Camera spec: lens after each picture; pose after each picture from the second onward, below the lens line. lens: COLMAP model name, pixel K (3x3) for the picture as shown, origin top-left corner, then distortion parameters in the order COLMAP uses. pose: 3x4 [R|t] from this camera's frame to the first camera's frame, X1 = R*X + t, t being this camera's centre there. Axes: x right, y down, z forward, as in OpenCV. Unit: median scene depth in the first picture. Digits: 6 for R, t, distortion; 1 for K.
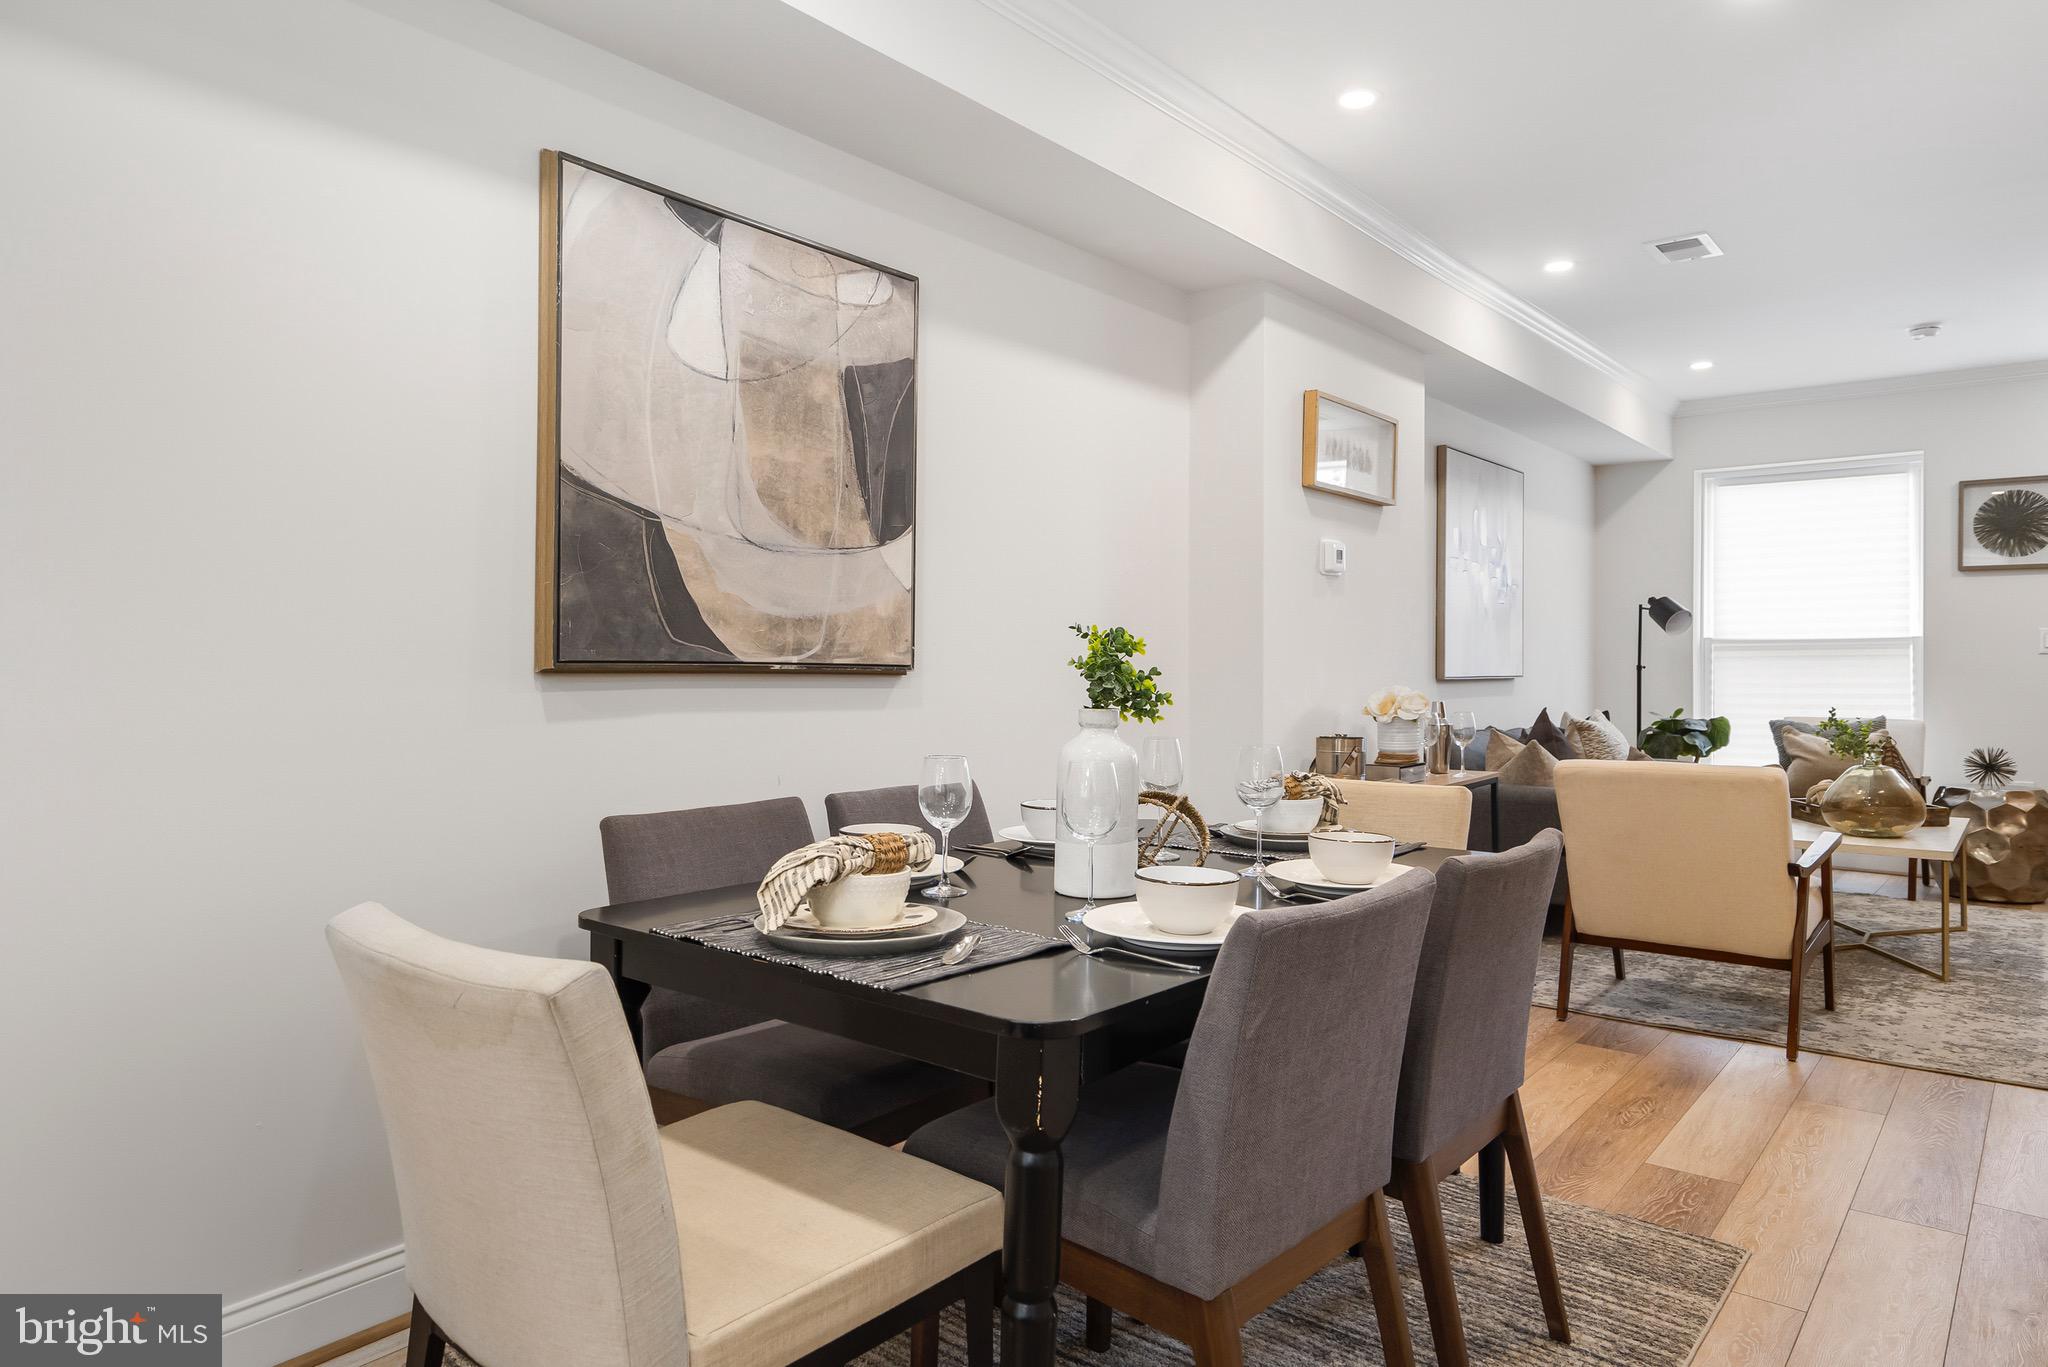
lens RADIAL K [[1234.4, 0, 1040.6], [0, 1234.4, 655.5], [0, 0, 1]] dist [0.000059, -0.000740]
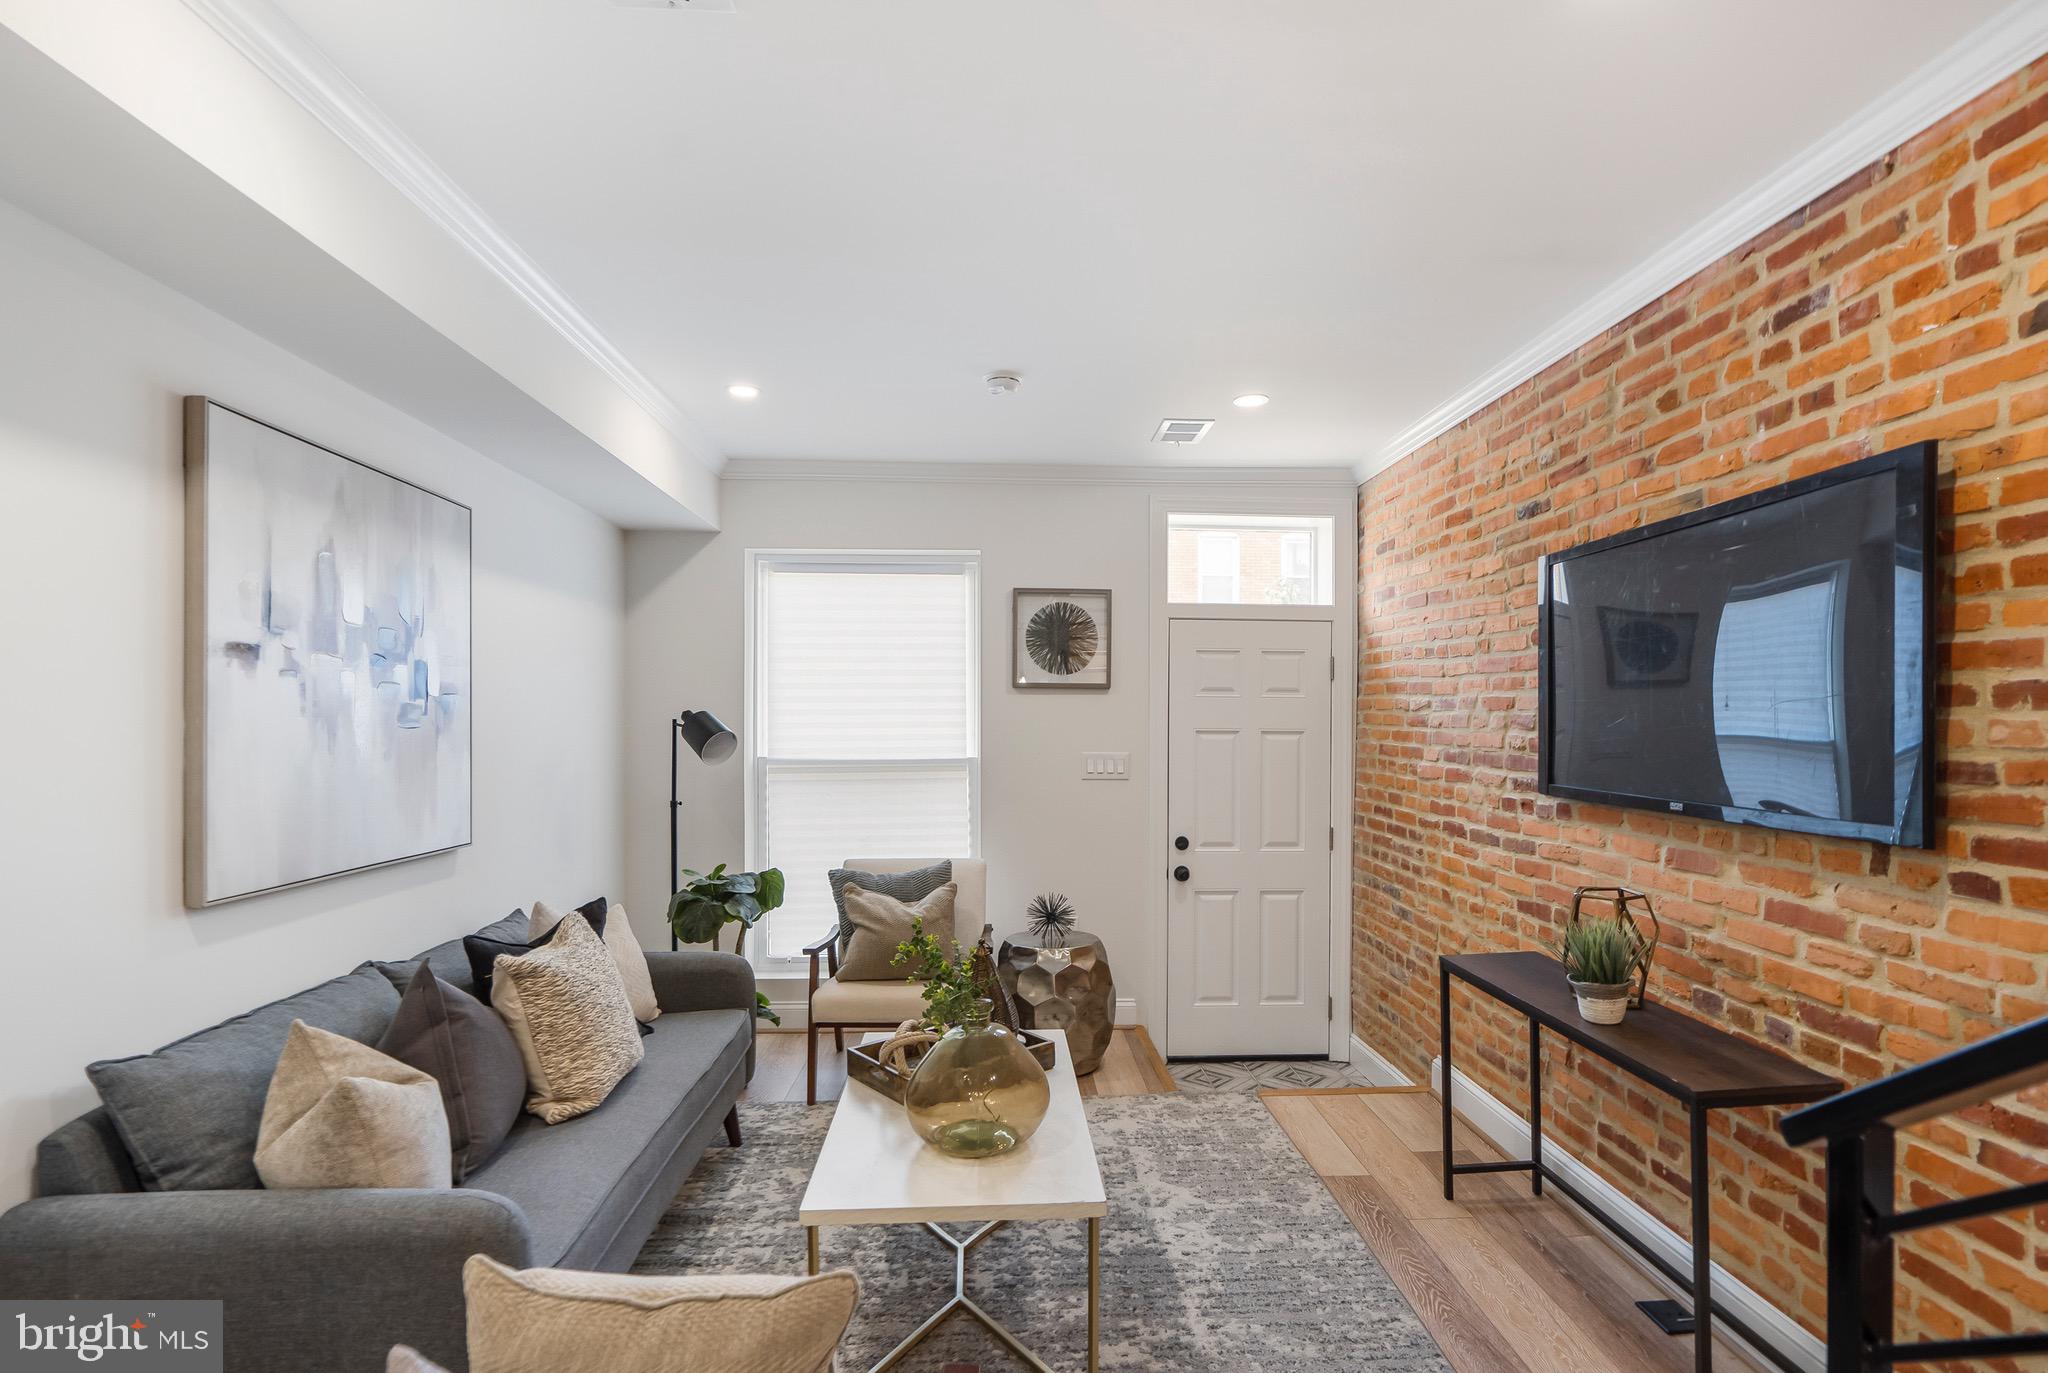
lens RADIAL K [[972.4, 0, 1023.9], [0, 972.4, 737.0], [0, 0, 1]] dist [-0.004768, 0.002811]
pose [[0.744262, -0.009361, 0.667823, 0.276028], [-0.001465, 0.999876, 0.015648, -0.043795], [-0.667887, -0.012625, 0.744156, 0.466797]]
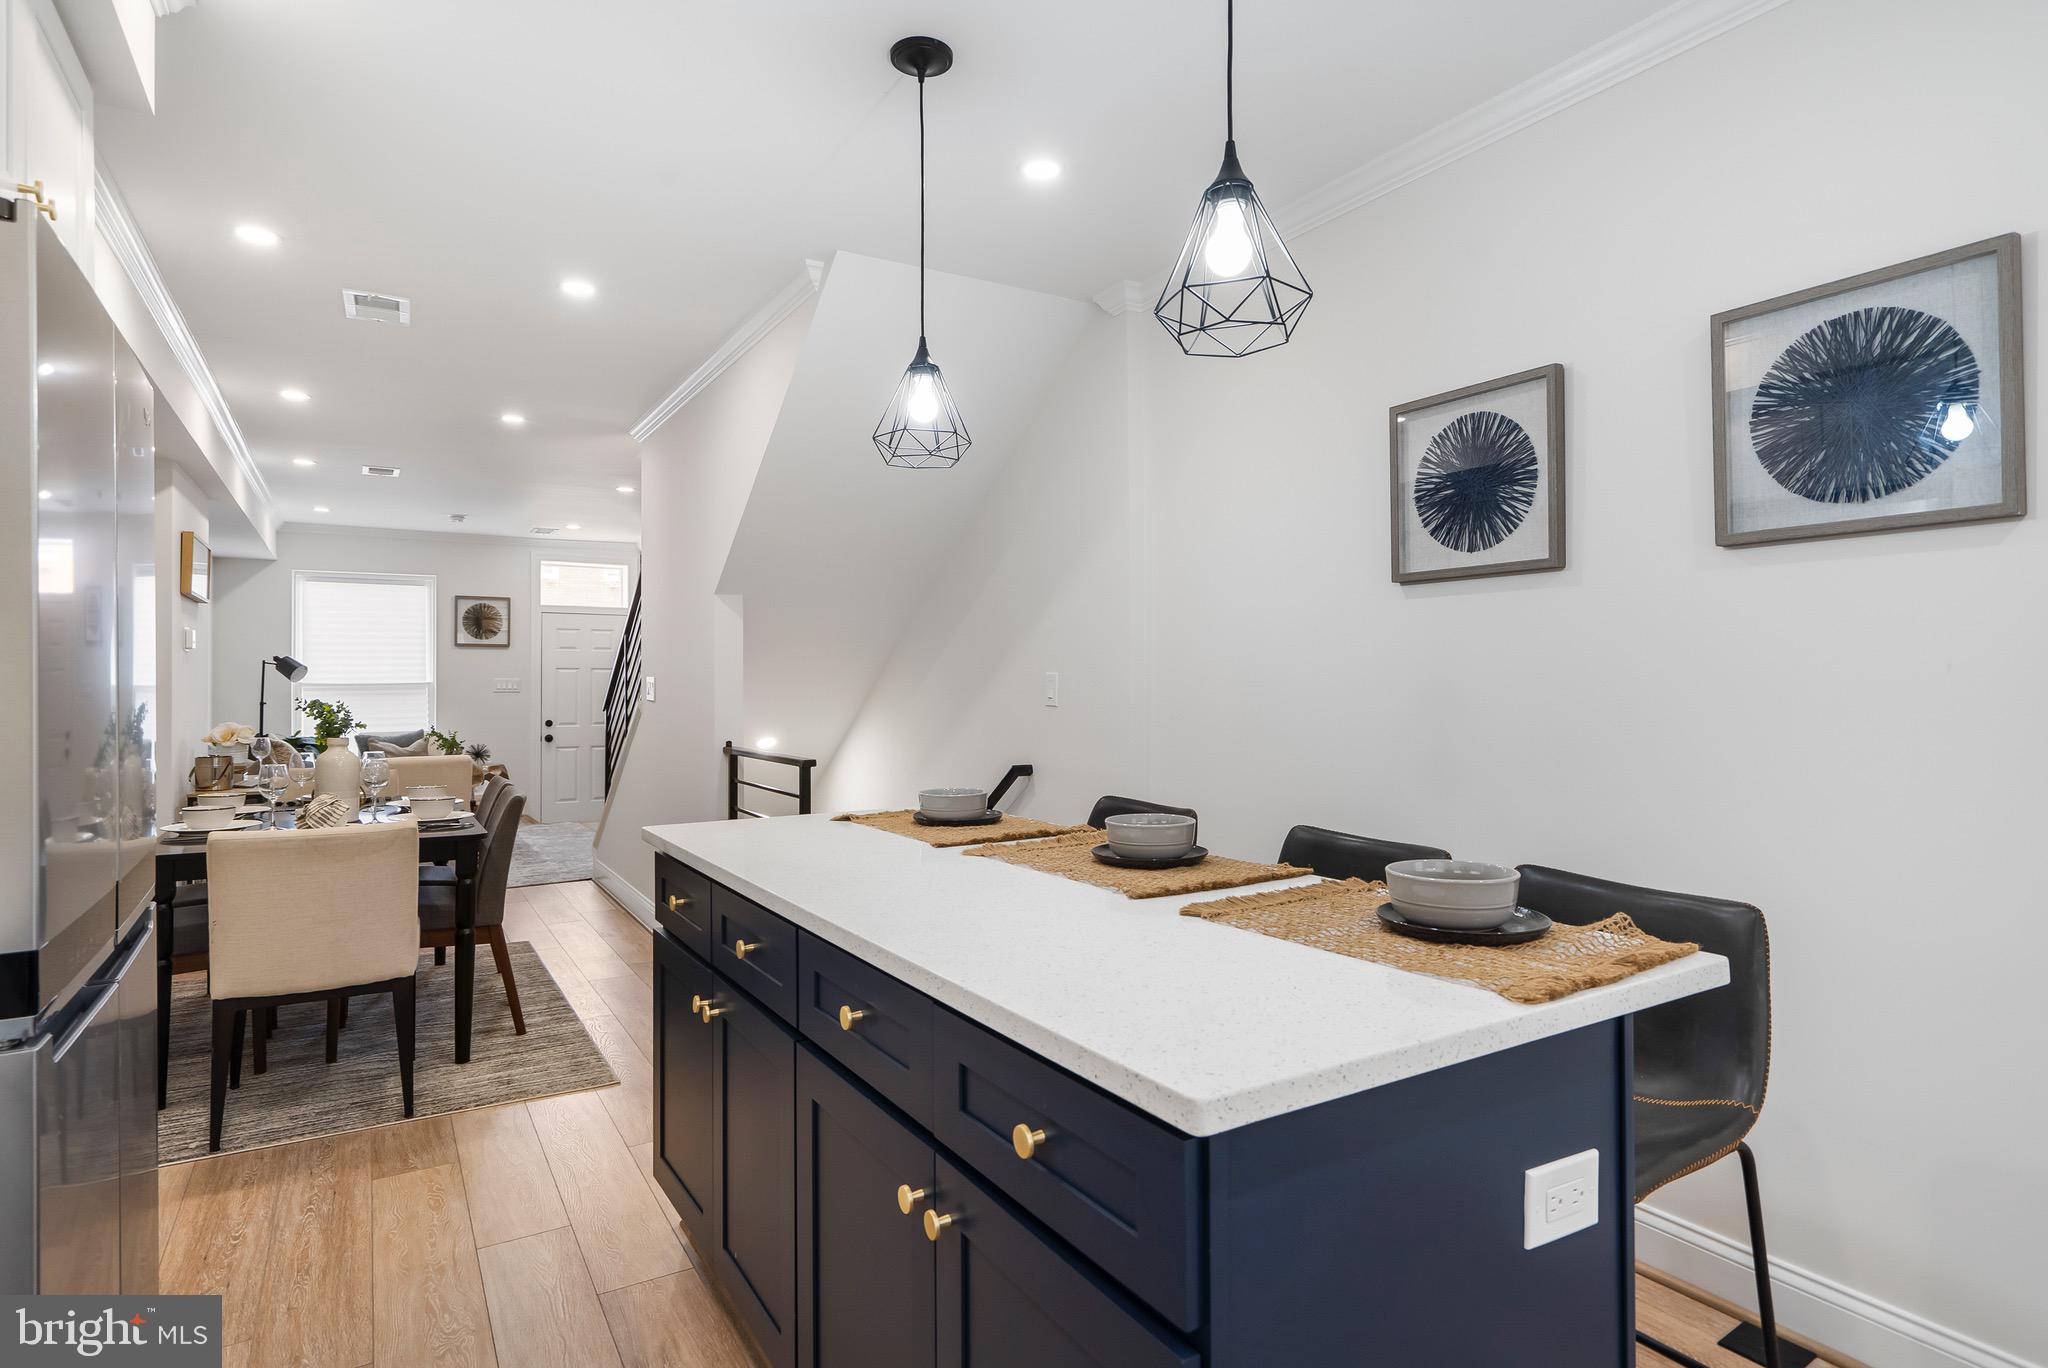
lens RADIAL K [[1067.3, 0, 1016.9], [0, 1067.3, 676.0], [0, 0, 1]] dist [-0.003265, -0.000305]
pose [[0.316381, 0.002085, 0.948630, -0.454364], [0.001035, 0.999996, -0.002544, -0.020350], [-0.948632, 0.001787, 0.316377, -0.250322]]
